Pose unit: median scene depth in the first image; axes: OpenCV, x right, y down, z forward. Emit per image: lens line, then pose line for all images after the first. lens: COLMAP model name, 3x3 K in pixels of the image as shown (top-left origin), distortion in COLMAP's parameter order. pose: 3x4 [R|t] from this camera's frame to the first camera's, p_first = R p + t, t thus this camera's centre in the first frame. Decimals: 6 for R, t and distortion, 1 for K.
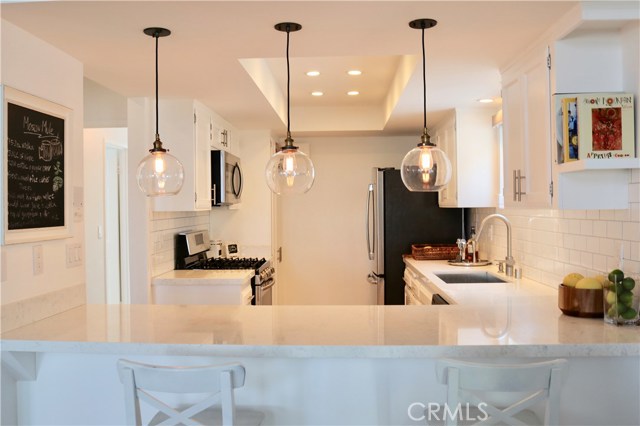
lens RADIAL K [[611.2, 0, 317.4], [0, 611.2, 208.1], [0, 0, 1]] dist [-0.082216, 0.000000]
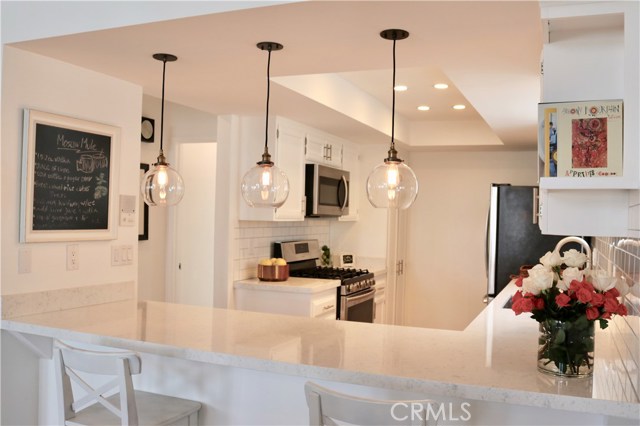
lens RADIAL K [[595.1, 0, 322.2], [0, 595.1, 213.9], [0, 0, 1]] dist [-0.081170, 0.000000]
pose [[0.946460, 0.033842, -0.321043, 0.358081], [-0.037029, 0.999307, -0.003826, -0.011578], [0.320691, 0.015509, 0.947057, 0.075872]]
